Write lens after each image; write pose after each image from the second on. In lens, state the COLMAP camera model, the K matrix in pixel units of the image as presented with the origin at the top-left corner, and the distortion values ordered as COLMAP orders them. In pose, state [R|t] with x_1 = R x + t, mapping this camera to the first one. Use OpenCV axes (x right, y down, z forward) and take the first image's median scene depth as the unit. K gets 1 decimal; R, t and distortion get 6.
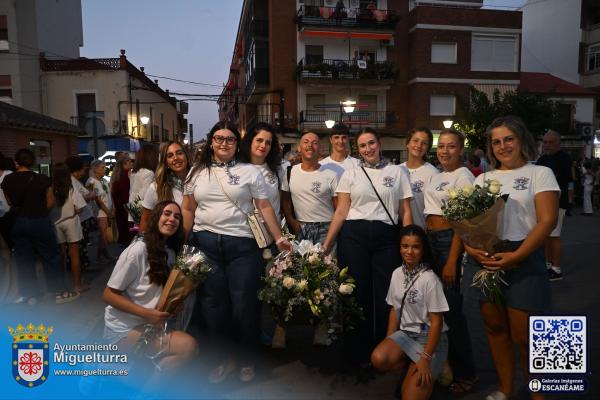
lens RADIAL K [[408.1, 0, 297.4], [0, 408.1, 201.2], [0, 0, 1]] dist [-0.007268, 0.005542]
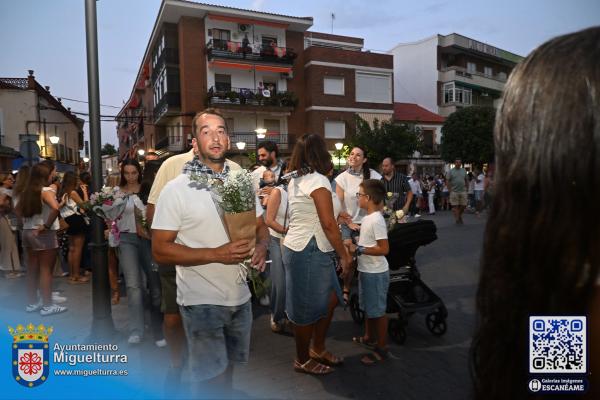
lens RADIAL K [[407.2, 0, 298.7], [0, 407.2, 199.4], [0, 0, 1]] dist [-0.002917, 0.001992]
pose [[0.970102, -0.024205, 0.241489, -0.034469], [0.034912, 0.998583, -0.040159, 0.009823], [-0.240175, 0.047389, 0.969572, -0.111024]]
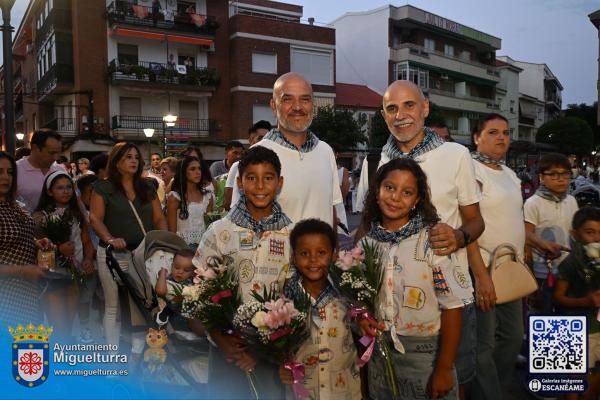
lens RADIAL K [[528.6, 0, 300.0], [0, 528.6, 199.5], [0, 0, 1]] dist [-0.001032, -0.009013]
pose [[0.931867, -0.018335, 0.362337, -0.034126], [0.033597, 0.998792, -0.035866, 0.019107], [-0.361242, 0.045596, 0.931357, -0.224627]]
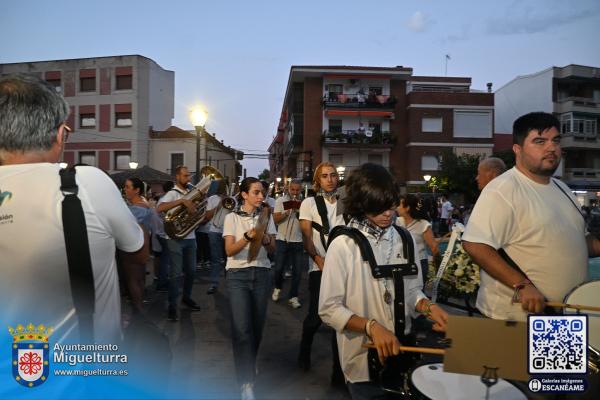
lens RADIAL K [[407.0, 0, 298.2], [0, 407.0, 200.9], [0, 0, 1]] dist [-0.000066, -0.001555]
pose [[0.992994, 0.019757, -0.116505, 0.083954], [-0.031154, 0.994813, -0.096829, 0.032929], [0.113988, 0.099781, 0.988459, -0.366856]]
